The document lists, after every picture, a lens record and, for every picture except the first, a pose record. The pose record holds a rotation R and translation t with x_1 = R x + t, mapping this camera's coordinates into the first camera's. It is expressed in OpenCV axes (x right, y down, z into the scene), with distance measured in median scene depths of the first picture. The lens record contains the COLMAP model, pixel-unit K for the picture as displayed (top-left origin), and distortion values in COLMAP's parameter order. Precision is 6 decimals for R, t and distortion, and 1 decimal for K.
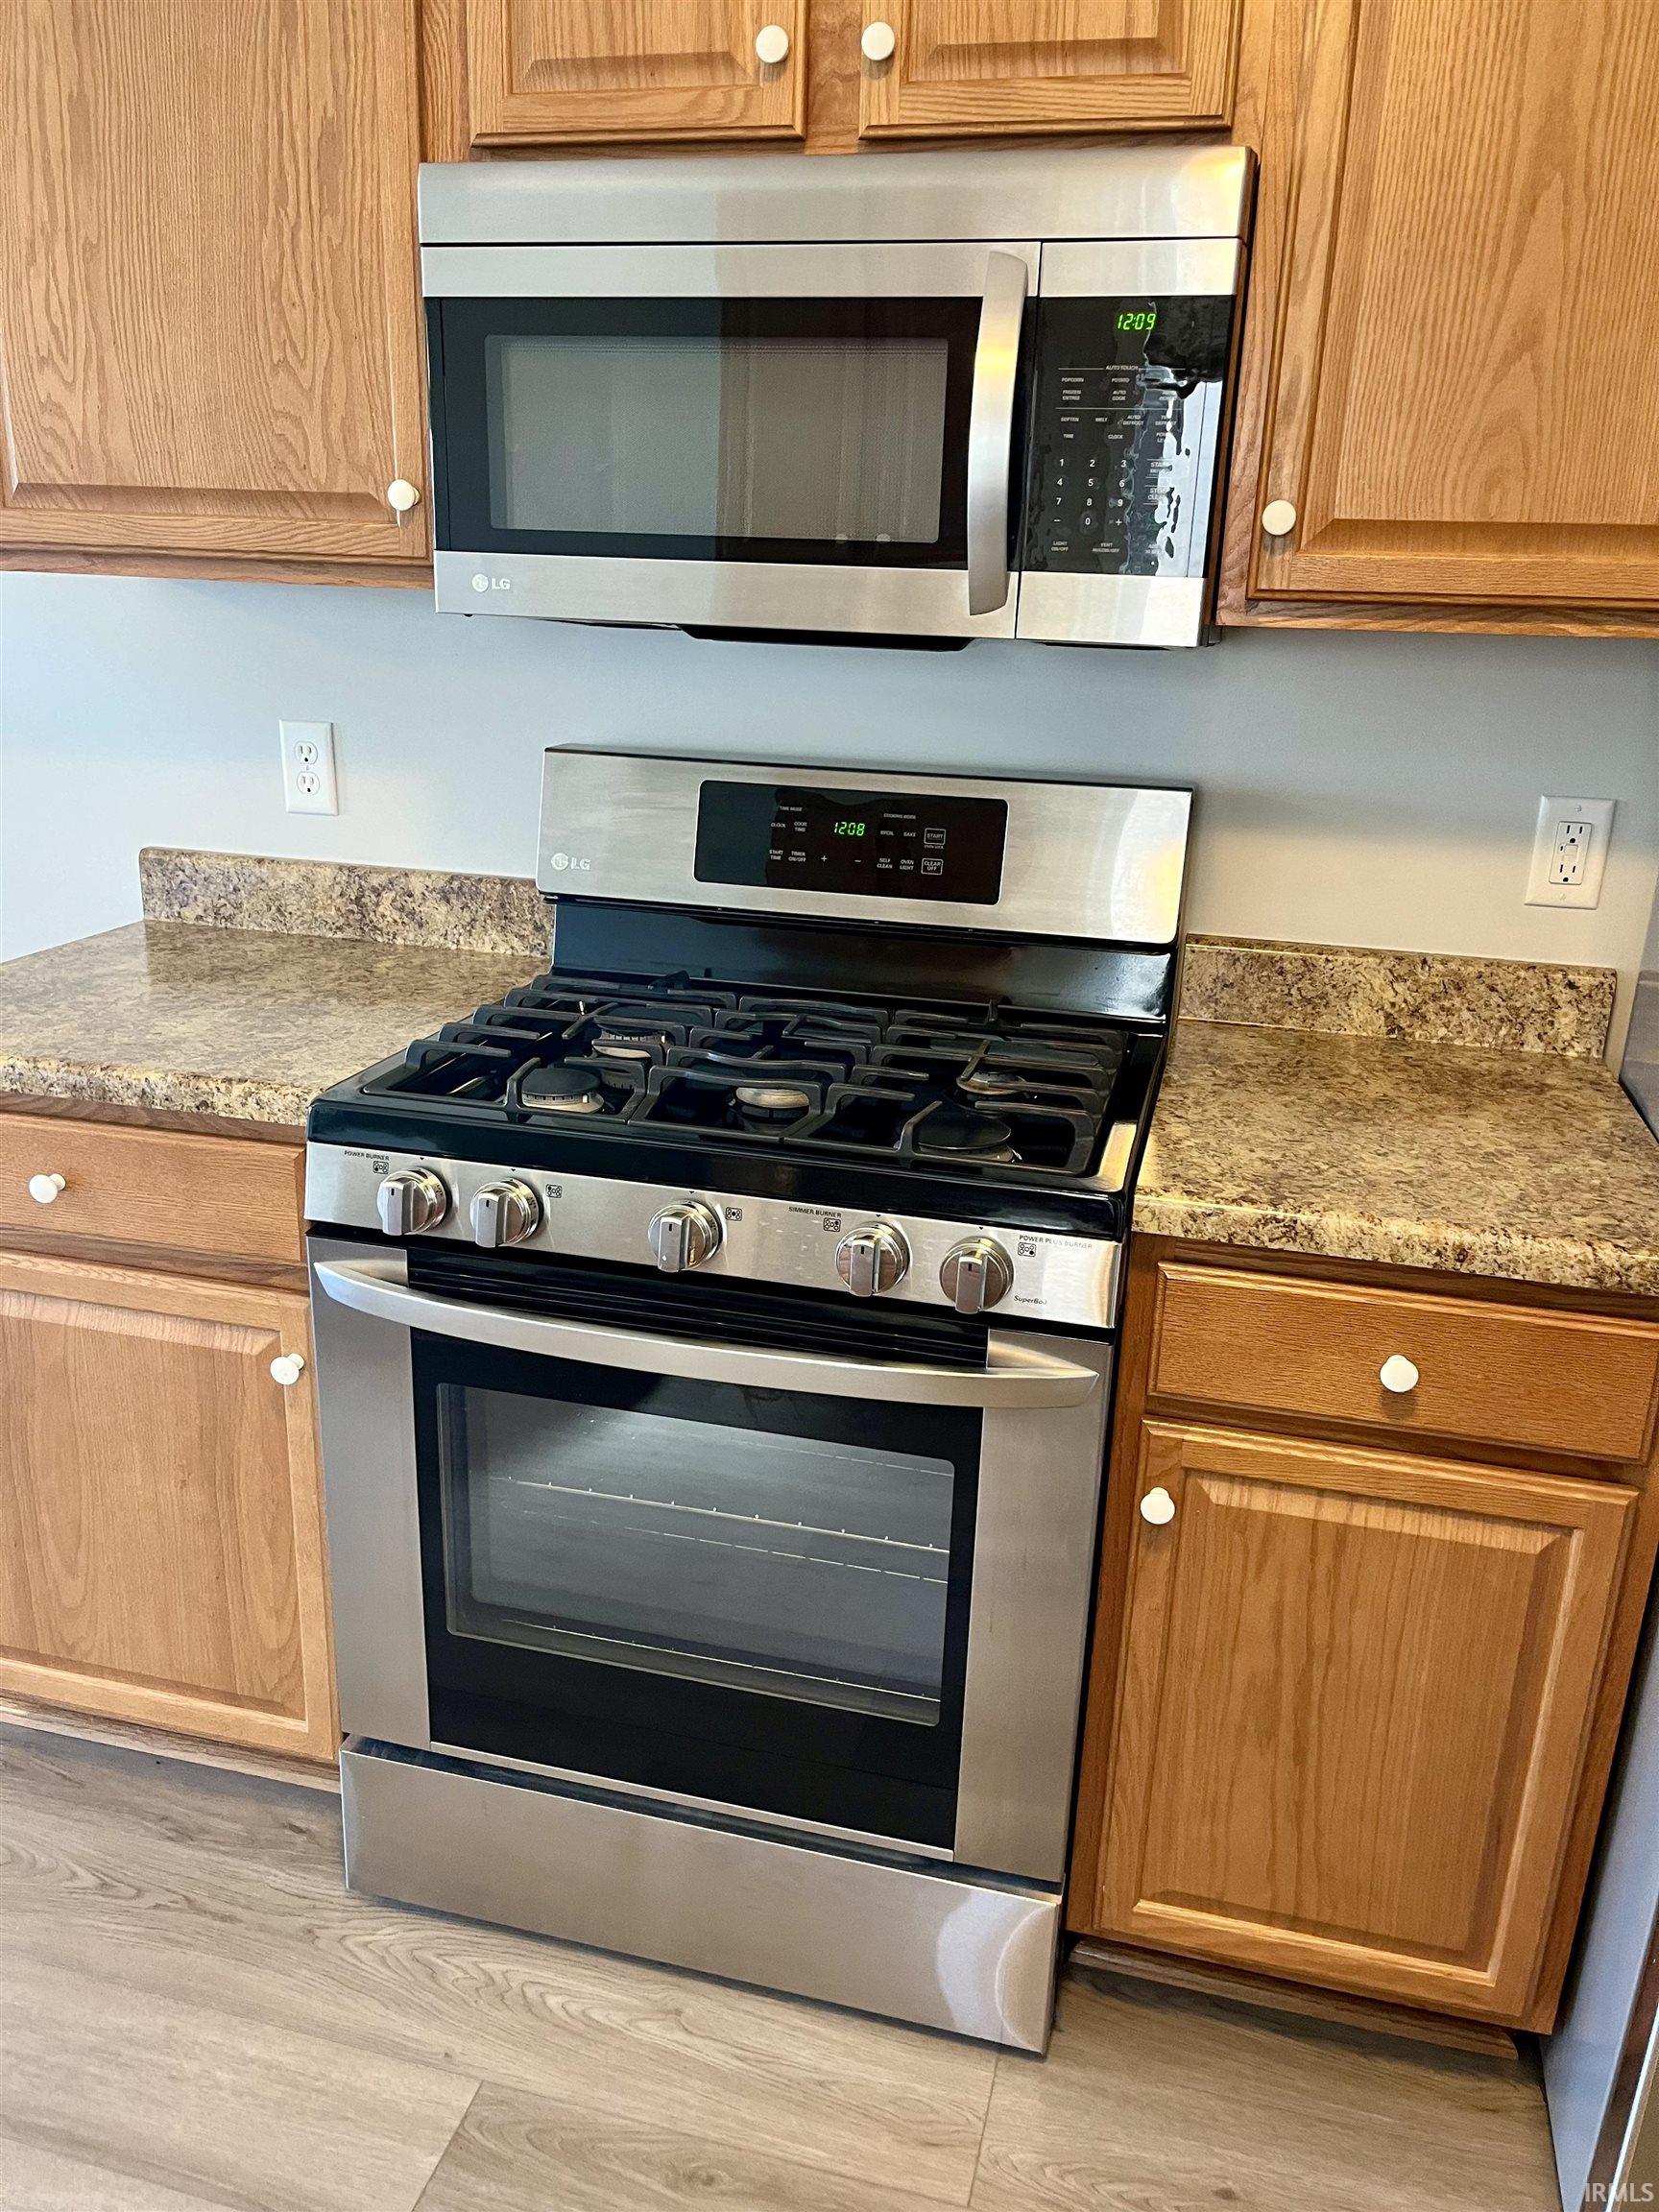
lens RADIAL K [[1708.7, 0, 829.8], [0, 1708.7, 1100.6], [0, 0, 1]] dist [0.049307, -0.042616]
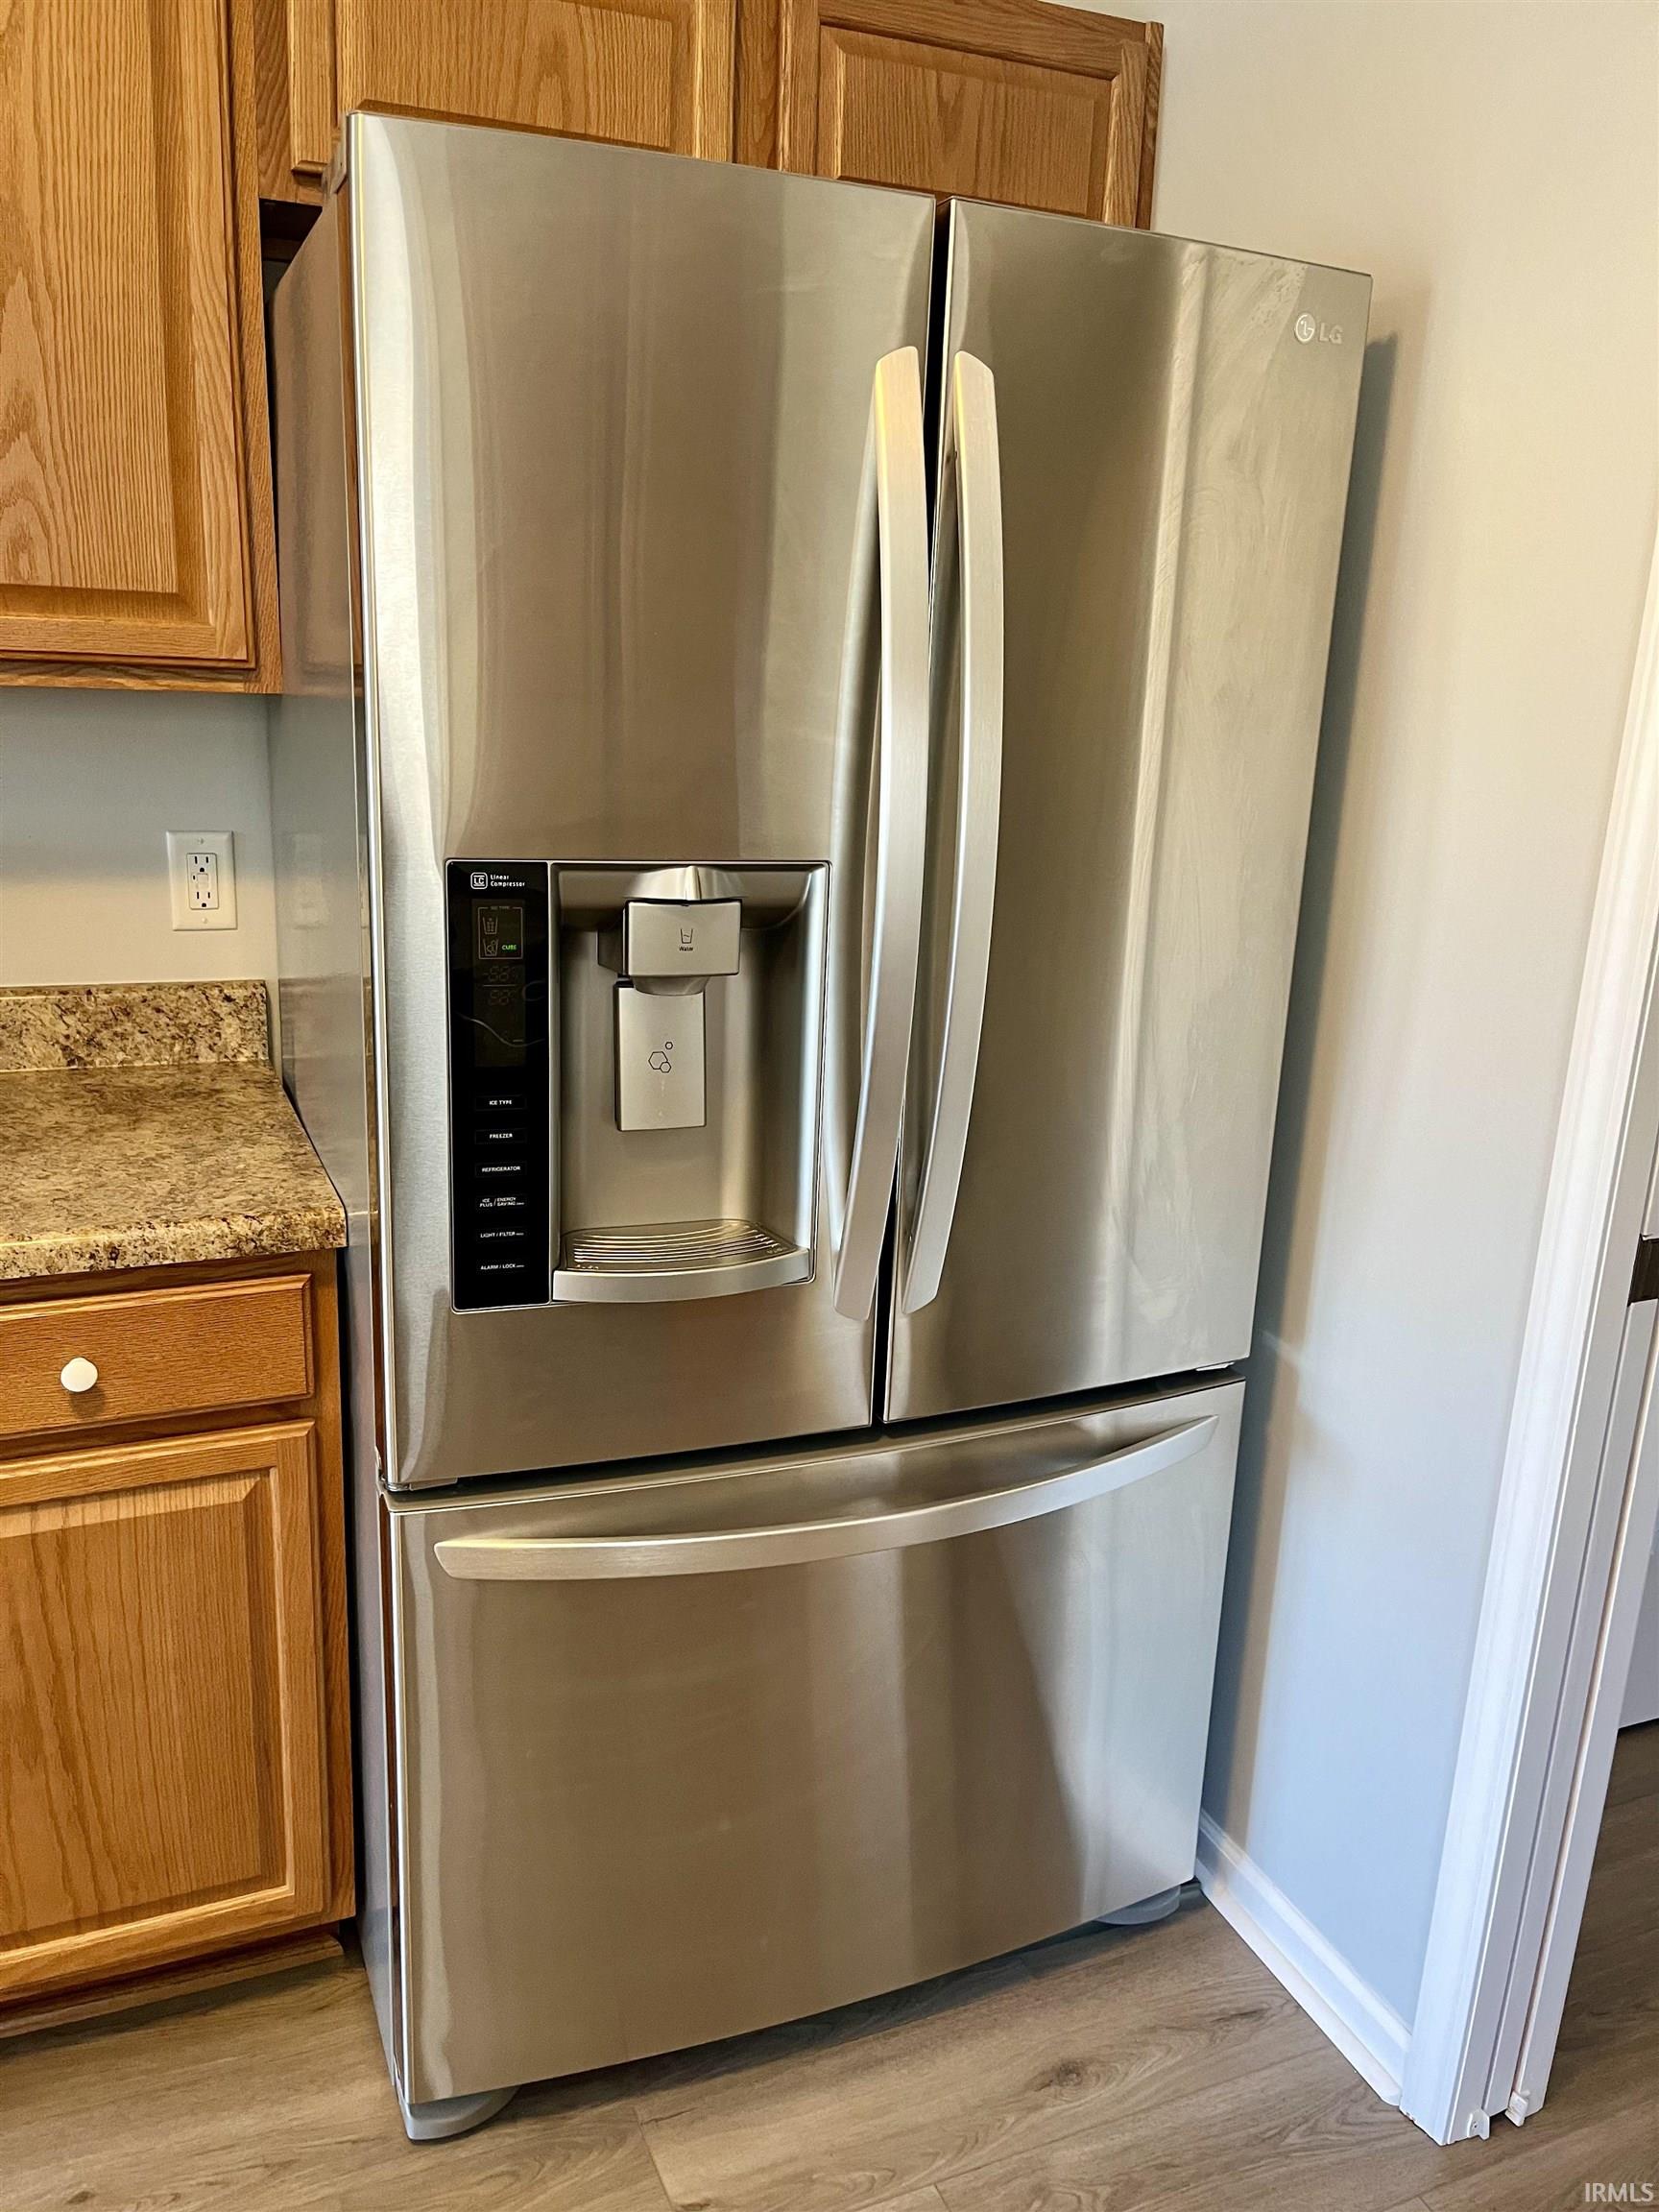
lens RADIAL K [[1708.7, 0, 825.2], [0, 1708.7, 1108.6], [0, 0, 1]] dist [0.049307, -0.042616]
pose [[0.795412, -0.160090, 0.584544, 0.091495], [0.169272, 0.984783, 0.039369, 0.029321], [-0.581951, 0.067632, 0.810406, -0.142274]]
